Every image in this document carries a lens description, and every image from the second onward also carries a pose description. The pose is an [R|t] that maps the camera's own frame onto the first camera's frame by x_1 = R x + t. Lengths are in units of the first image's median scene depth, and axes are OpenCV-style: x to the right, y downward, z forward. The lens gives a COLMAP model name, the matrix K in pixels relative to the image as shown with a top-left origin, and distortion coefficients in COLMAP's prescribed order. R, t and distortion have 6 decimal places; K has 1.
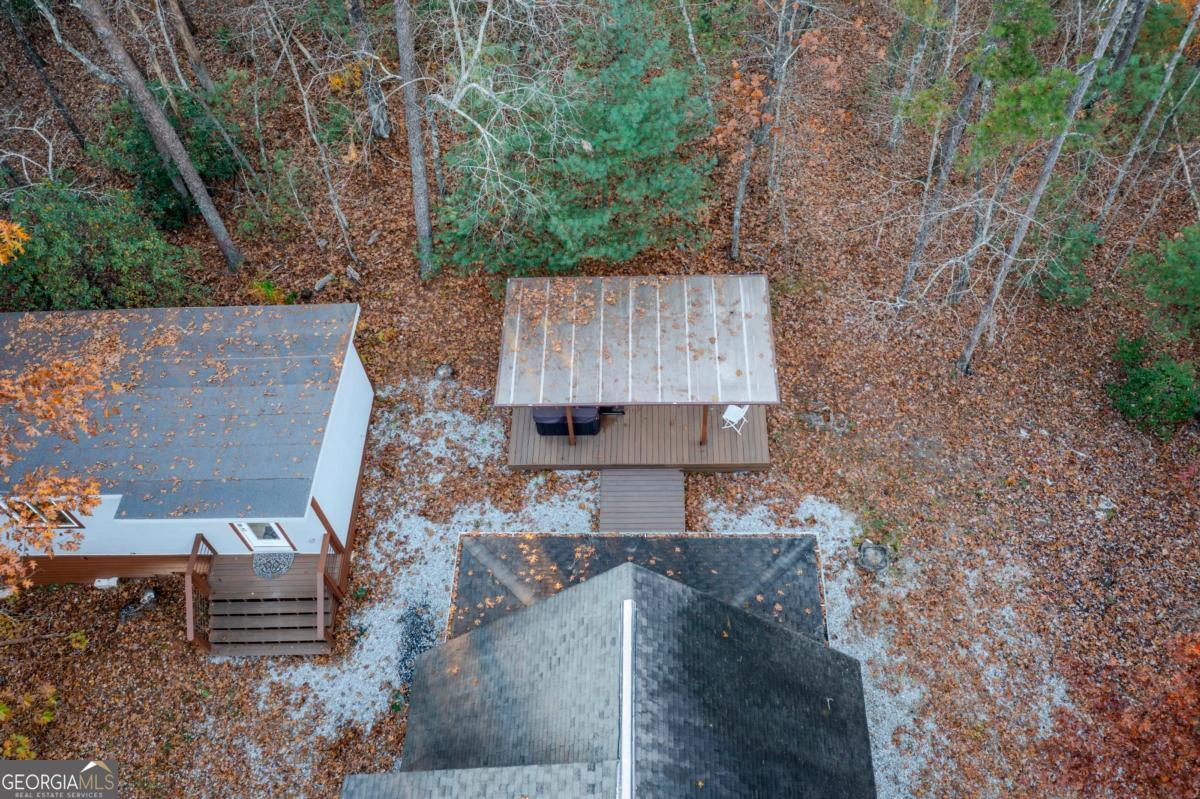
lens RADIAL K [[972.1, 0, 605.8], [0, 972.1, 403.9], [0, 0, 1]] dist [-0.012579, 0.011644]
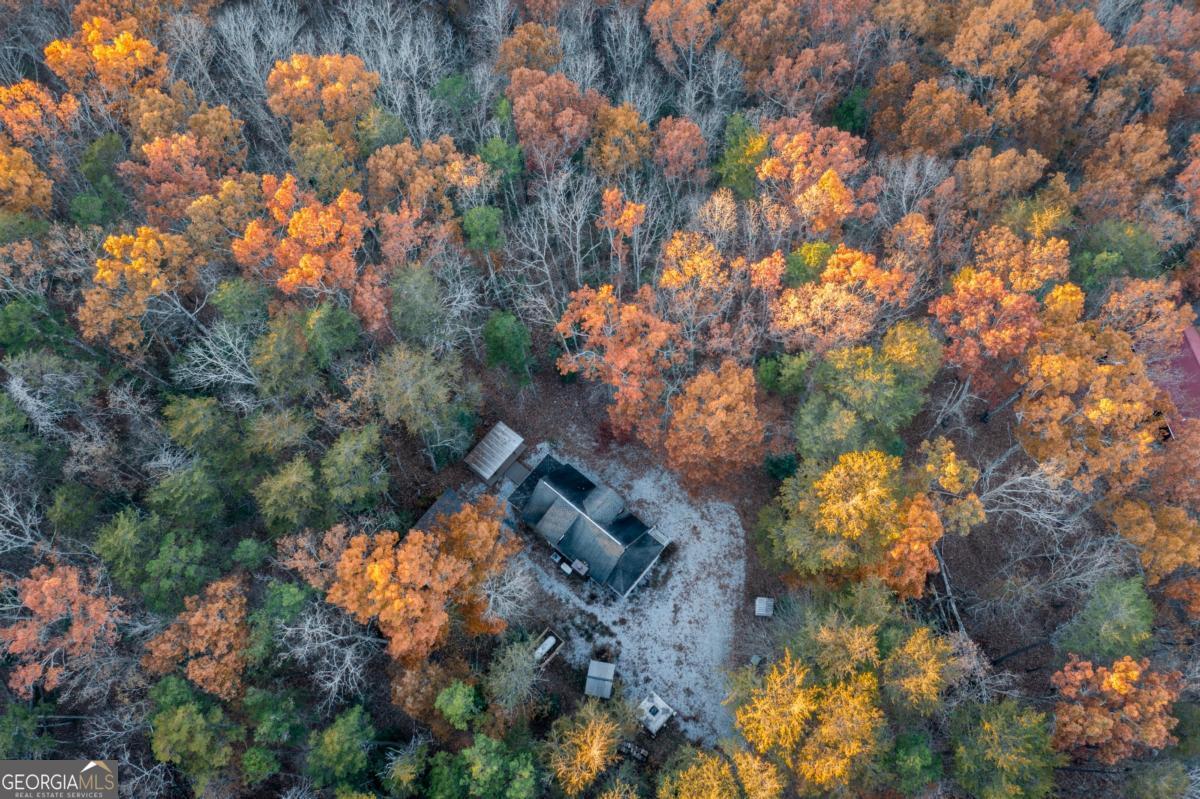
lens RADIAL K [[972.1, 0, 605.0], [0, 972.1, 398.0], [0, 0, 1]] dist [-0.012579, 0.011644]
pose [[0.624401, -0.715979, 0.312245, -0.975987], [0.656094, 0.697667, 0.287752, -1.311171], [-0.423867, 0.025190, 0.905374, -3.742472]]
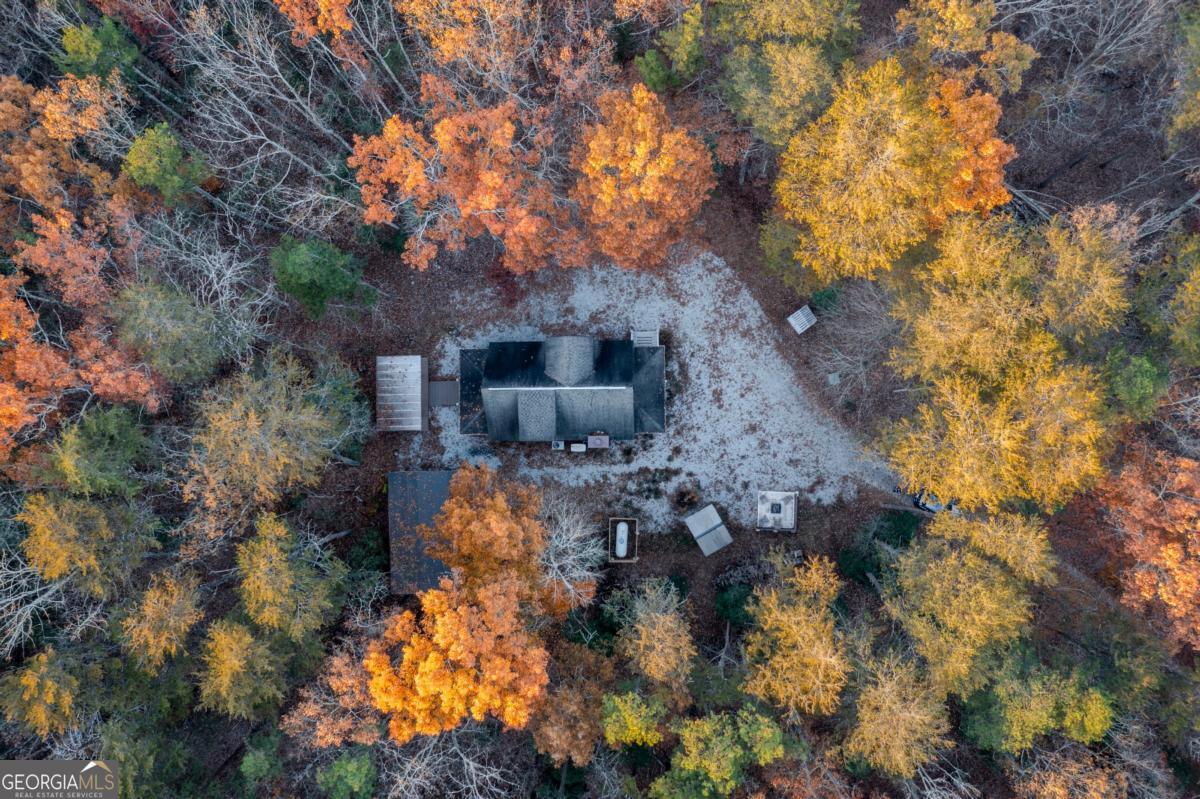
lens RADIAL K [[972.1, 0, 602.0], [0, 972.1, 402.7], [0, 0, 1]] dist [-0.012579, 0.011644]
pose [[-0.032959, -0.996004, 0.083002, -0.330612], [0.854124, 0.015058, 0.519852, -1.305606], [-0.519024, 0.088027, 0.850215, -2.468099]]
